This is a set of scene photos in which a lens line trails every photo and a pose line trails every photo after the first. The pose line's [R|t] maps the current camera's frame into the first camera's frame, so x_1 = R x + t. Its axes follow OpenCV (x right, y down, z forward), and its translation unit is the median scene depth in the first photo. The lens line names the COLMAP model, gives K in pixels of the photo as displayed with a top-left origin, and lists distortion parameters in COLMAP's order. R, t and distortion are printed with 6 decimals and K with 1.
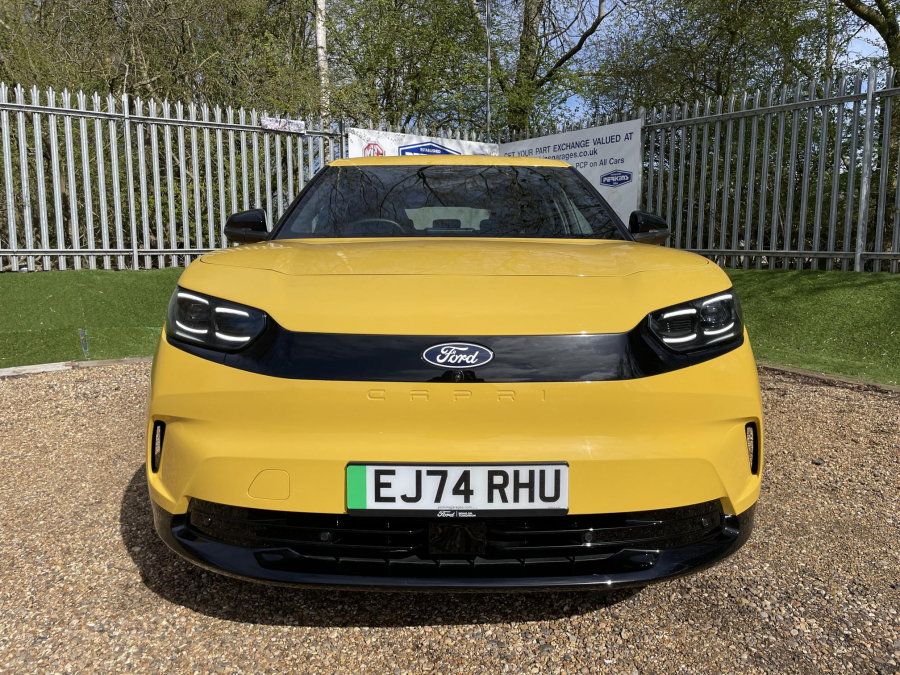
lens RADIAL K [[681.3, 0, 449.3], [0, 681.3, 336.6], [0, 0, 1]] dist [0.045740, -0.048033]
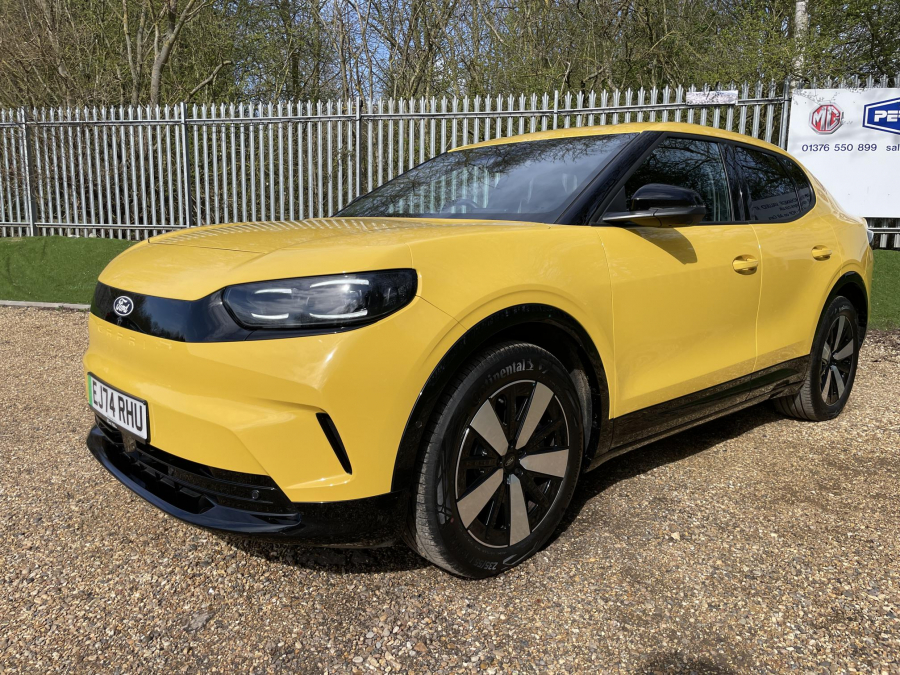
lens RADIAL K [[681.3, 0, 448.2], [0, 681.3, 339.7], [0, 0, 1]] dist [0.045740, -0.048033]
pose [[0.670040, 0.128001, -0.731206, 0.285978], [-0.104753, 0.991468, 0.077570, -0.015604], [0.734897, 0.024621, 0.677732, 0.114052]]
